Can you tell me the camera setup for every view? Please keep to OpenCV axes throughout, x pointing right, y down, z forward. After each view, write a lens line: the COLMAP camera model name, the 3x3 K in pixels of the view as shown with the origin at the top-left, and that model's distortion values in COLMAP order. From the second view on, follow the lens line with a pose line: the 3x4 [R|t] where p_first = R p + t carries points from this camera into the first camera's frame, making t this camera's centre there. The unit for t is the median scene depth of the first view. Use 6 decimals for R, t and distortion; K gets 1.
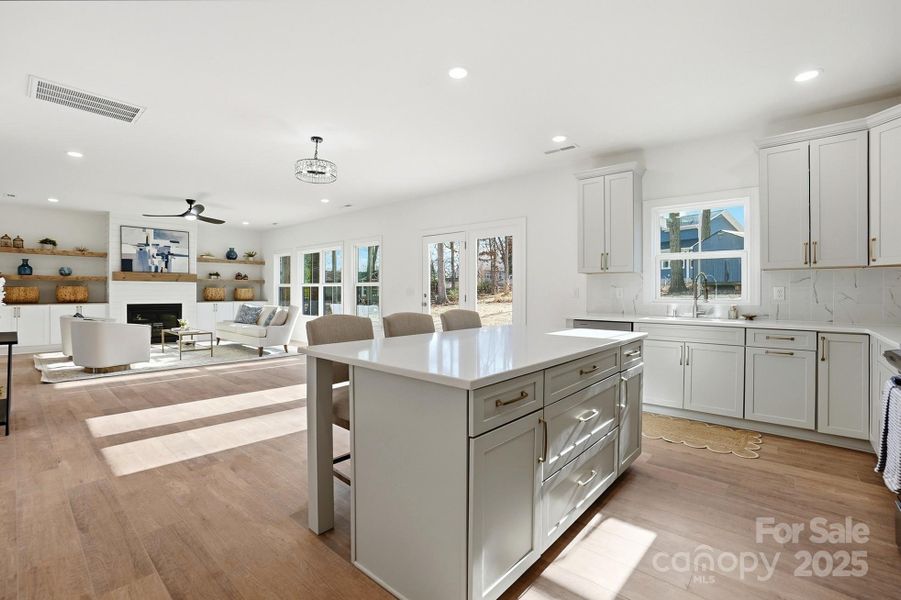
lens RADIAL K [[410.5, 0, 451.9], [0, 410.5, 290.8], [0, 0, 1]] dist [-0.014672, 0.006363]
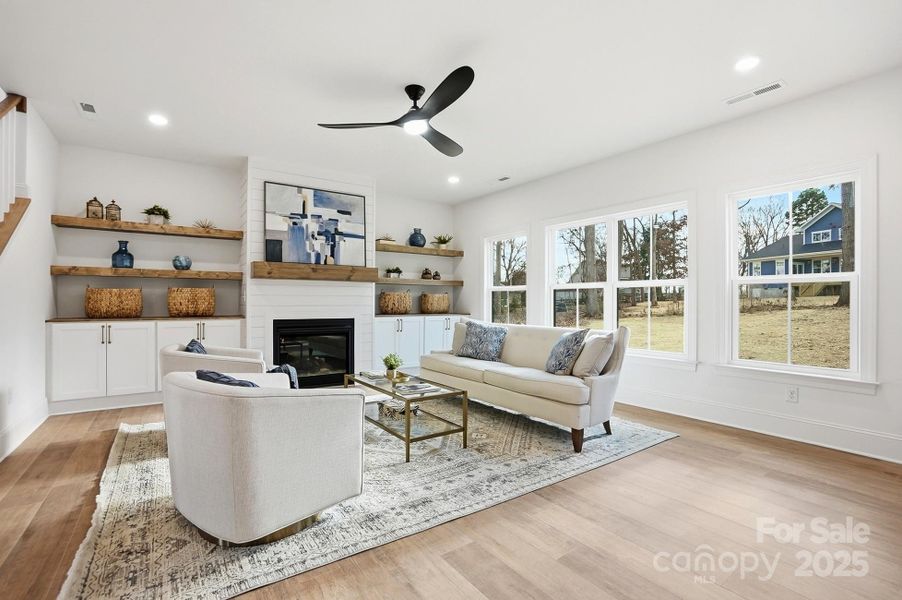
lens RADIAL K [[410.9, 0, 448.6], [0, 410.9, 303.4], [0, 0, 1]] dist [-0.014672, 0.006363]
pose [[0.975650, 0.002002, -0.219325, -0.420181], [-0.001653, 0.999997, 0.001774, 0.008388], [0.219327, -0.001368, 0.975650, 0.480151]]
